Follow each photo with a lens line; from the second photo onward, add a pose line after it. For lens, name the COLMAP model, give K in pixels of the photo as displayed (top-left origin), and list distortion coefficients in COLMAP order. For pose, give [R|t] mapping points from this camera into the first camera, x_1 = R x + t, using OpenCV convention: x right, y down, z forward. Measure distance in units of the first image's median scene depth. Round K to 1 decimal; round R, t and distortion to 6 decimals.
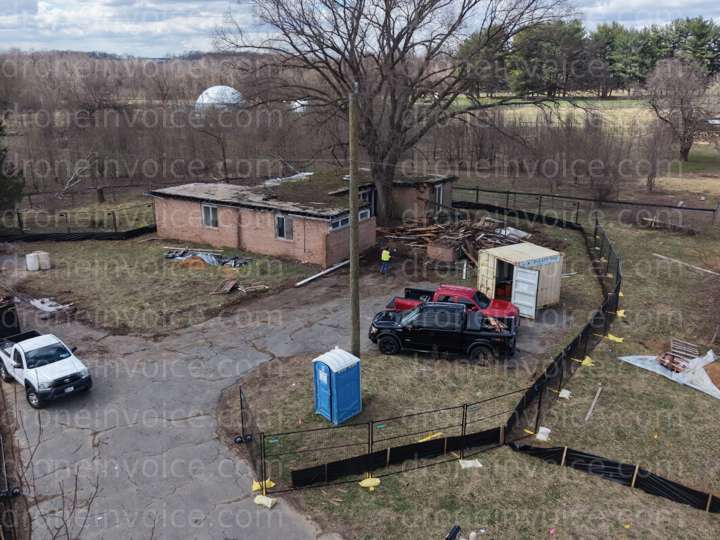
lens RADIAL K [[660.4, 0, 360.0], [0, 660.4, 270.0], [0, 0, 1]] dist [0.020431, -0.005720]
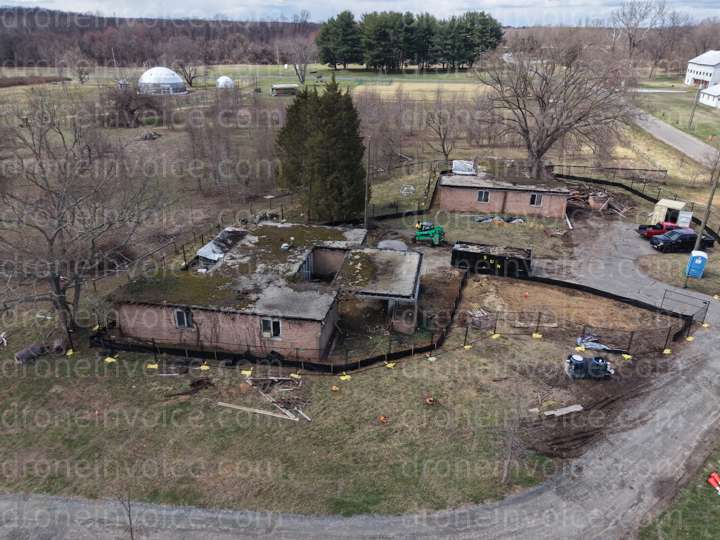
lens RADIAL K [[521.3, 0, 359.6], [0, 521.3, 280.0], [0, 0, 1]] dist [0.020207, -0.003216]
pose [[0.935804, -0.136561, 0.324994, -1.808295], [0.088123, 0.983270, 0.159418, -0.195618], [-0.341327, -0.120545, 0.932183, -0.467954]]
